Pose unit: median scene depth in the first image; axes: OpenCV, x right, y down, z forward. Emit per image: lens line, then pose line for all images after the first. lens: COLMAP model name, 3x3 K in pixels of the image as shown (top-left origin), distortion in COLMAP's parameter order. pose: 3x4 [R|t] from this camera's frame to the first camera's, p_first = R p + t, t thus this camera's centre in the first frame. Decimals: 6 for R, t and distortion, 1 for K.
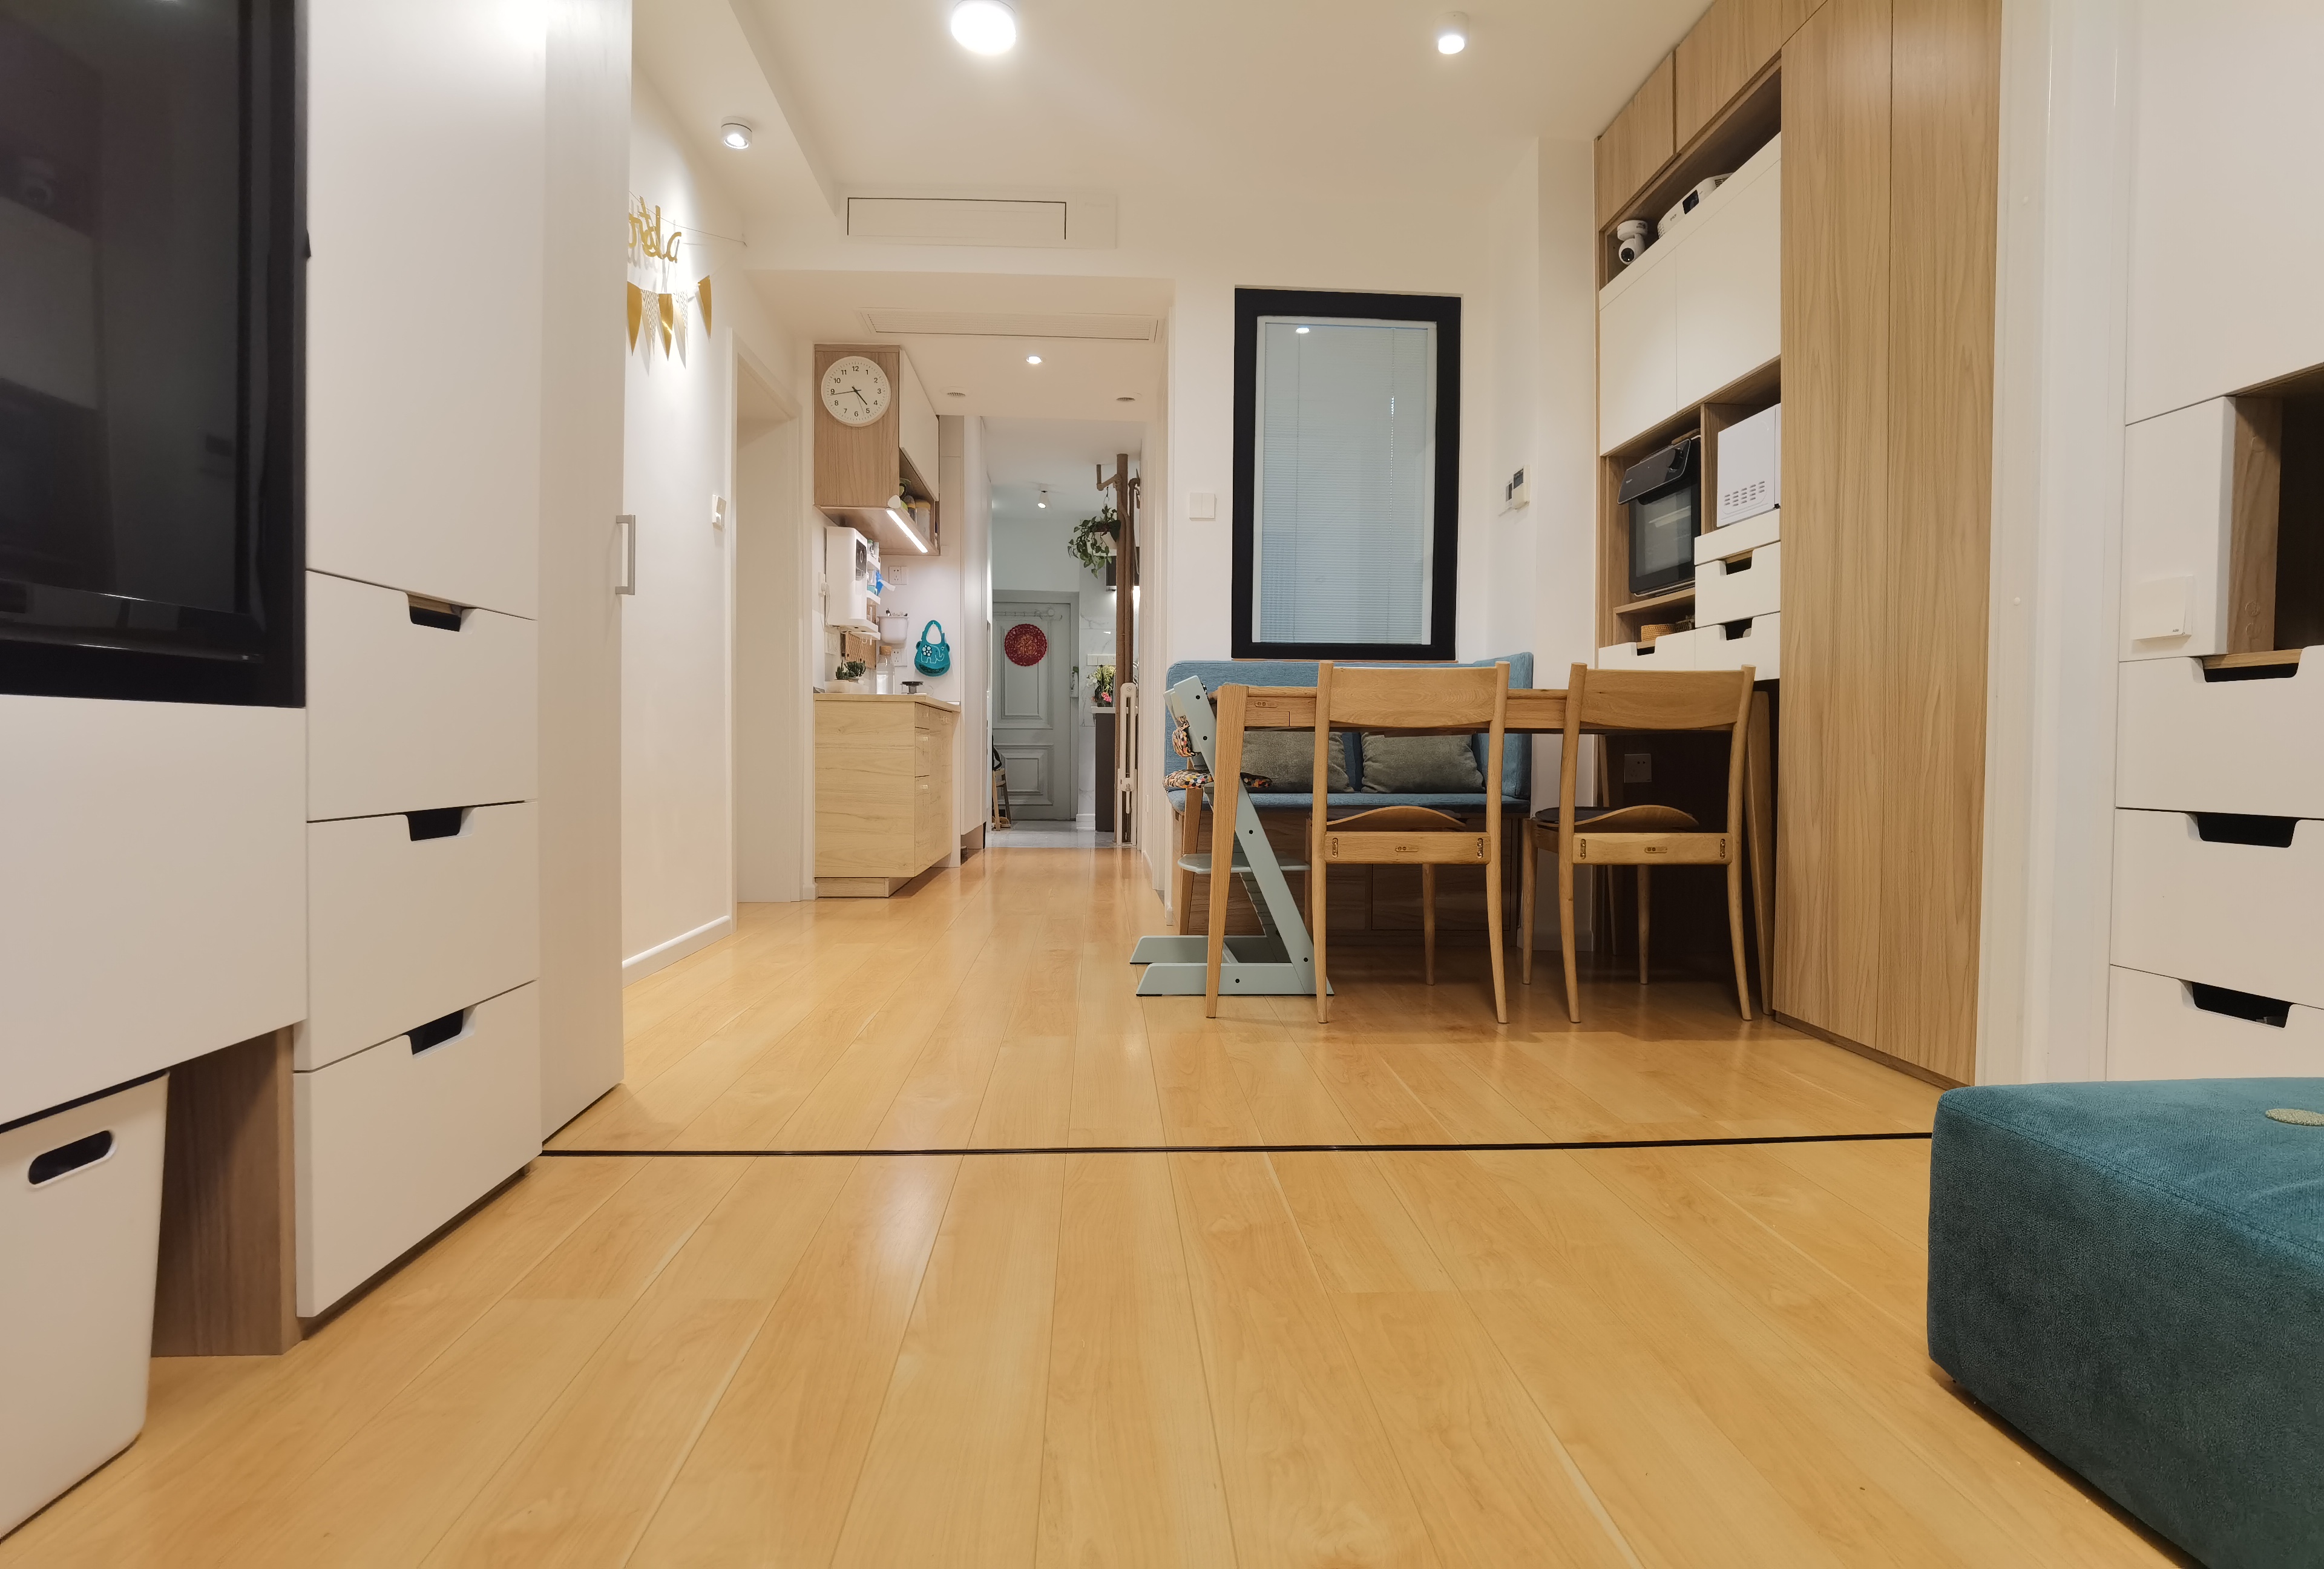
lens RADIAL K [[1256.7, 0, 1162.0], [0, 1256.7, 784.5], [0, 0, 1]] dist [-0.046365, -0.000032]
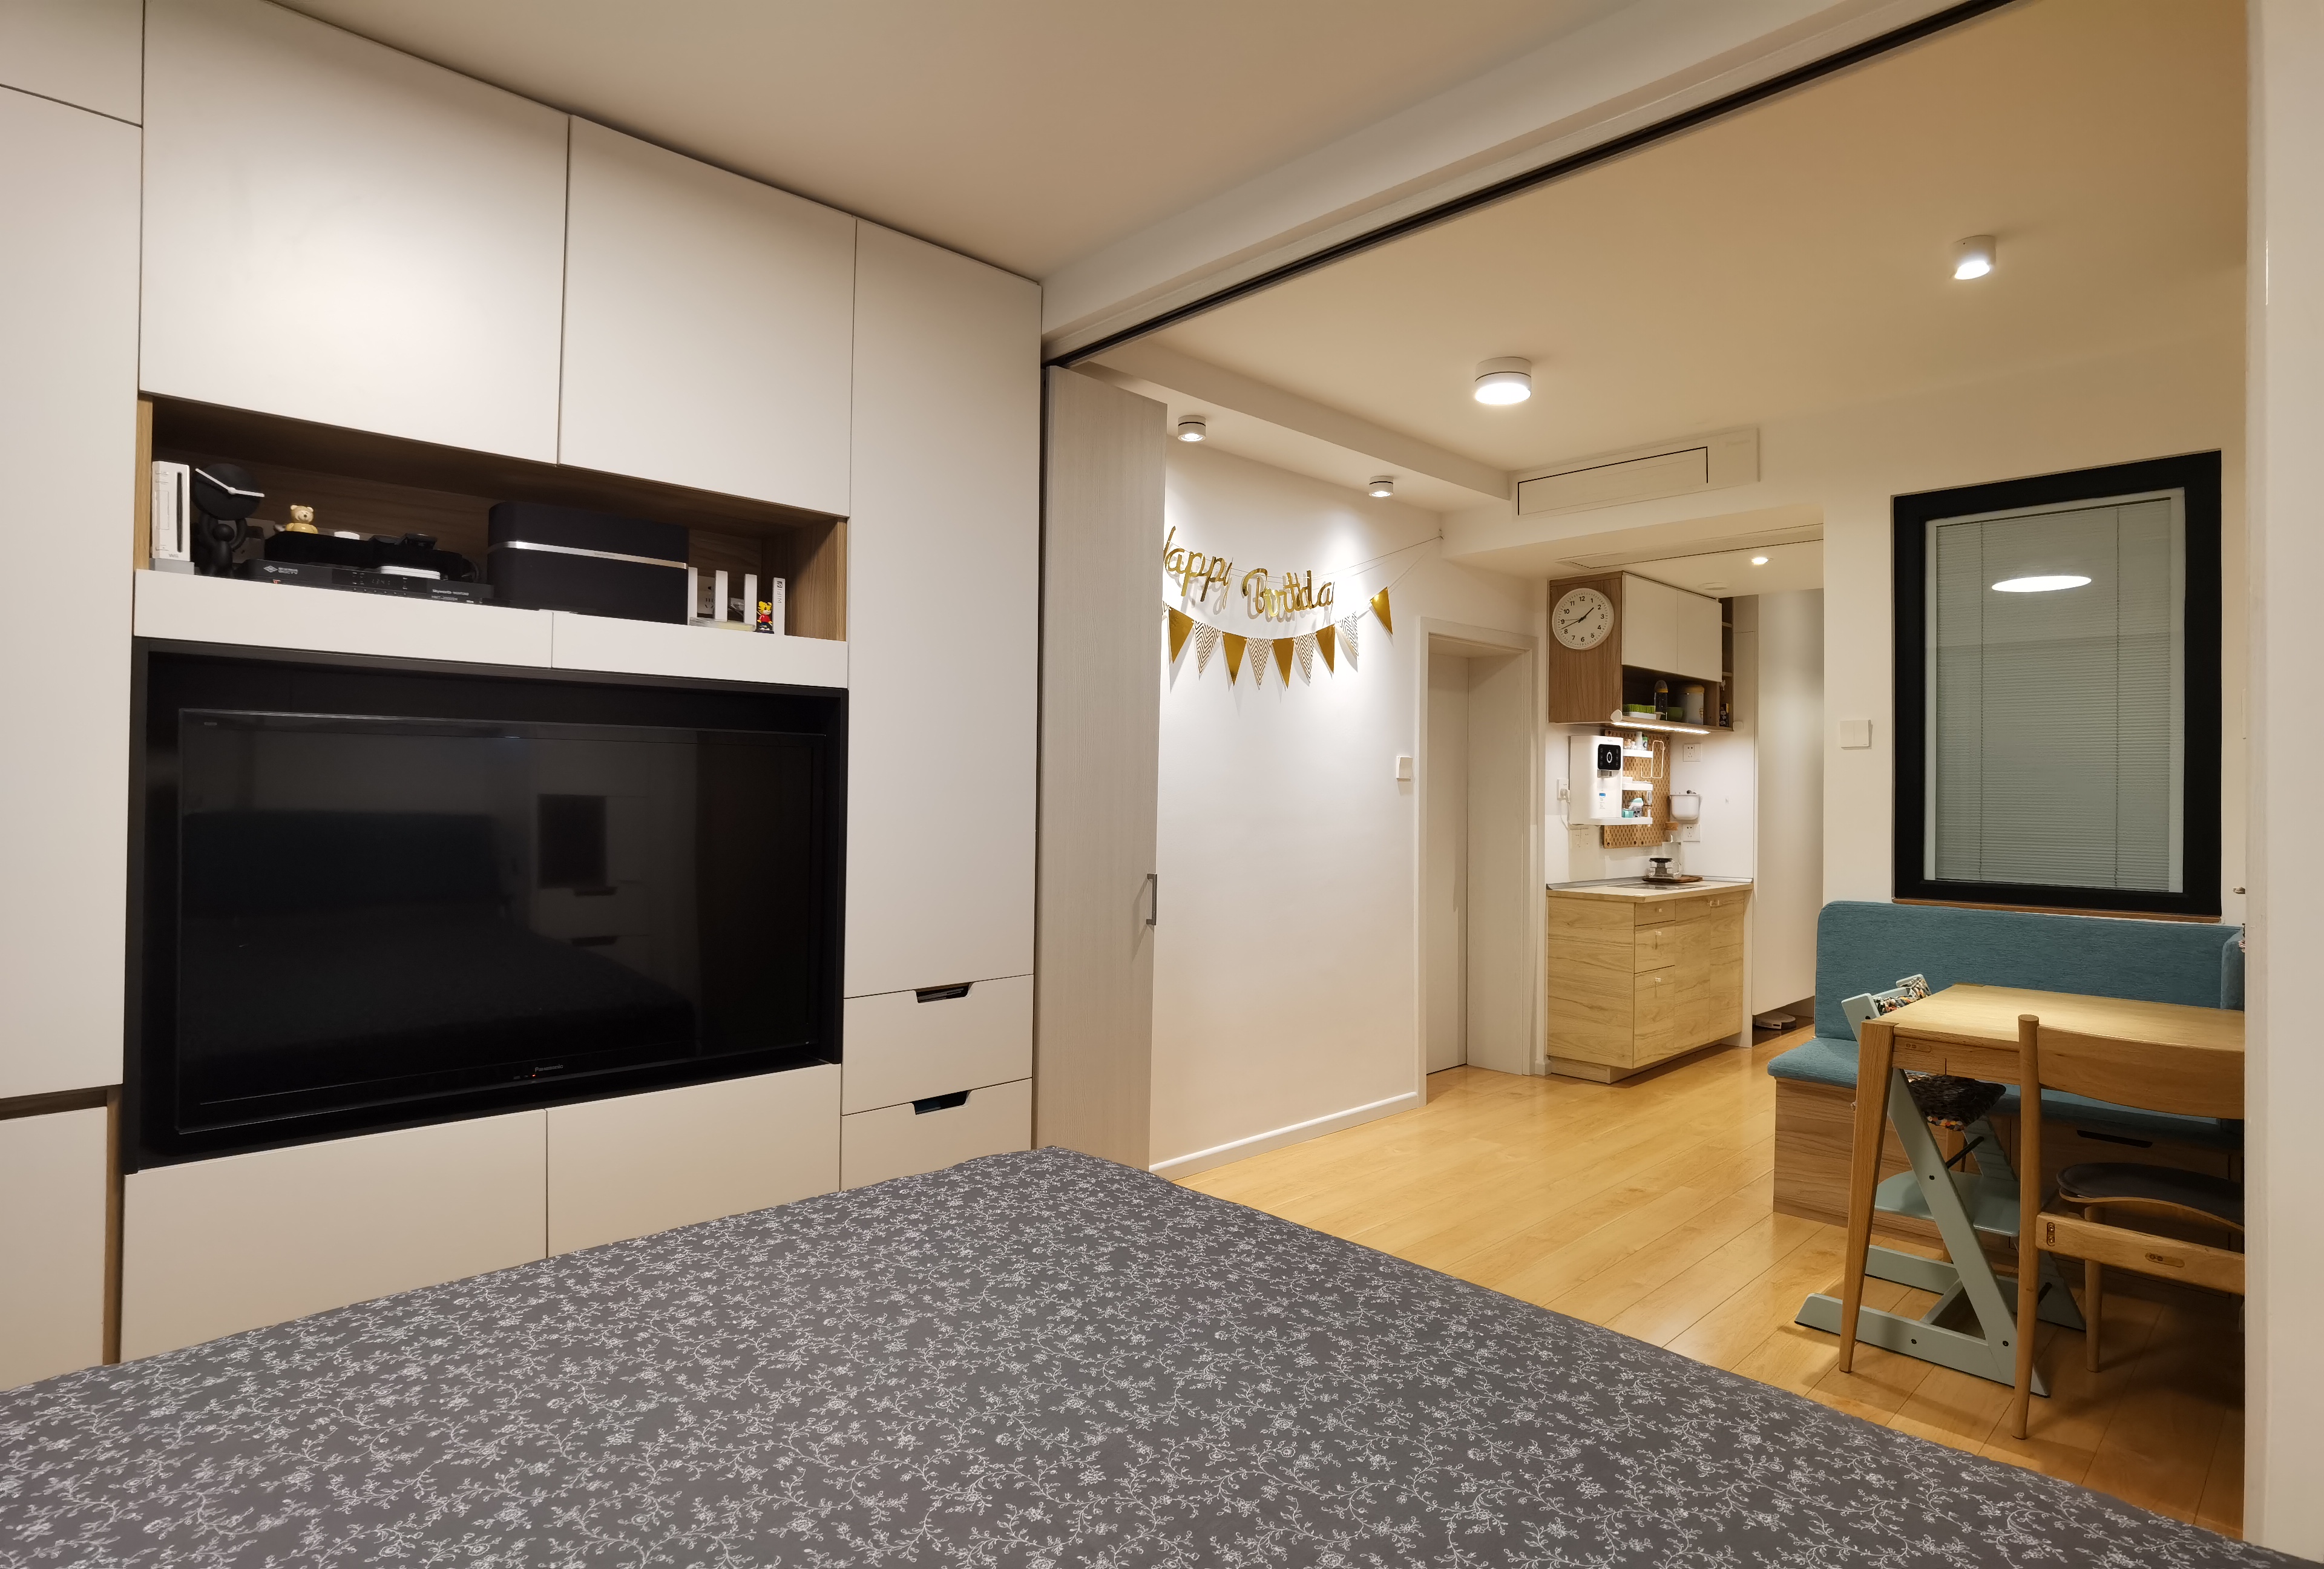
lens RADIAL K [[1247.5, 0, 1162.0], [0, 1247.5, 784.5], [0, 0, 1]] dist [-0.000854, 0.000012]
pose [[0.665794, -0.011529, -0.746047, 0.378300], [-0.019485, 0.999271, -0.032832, -0.141765], [0.745881, 0.036396, 0.665084, -0.013421]]
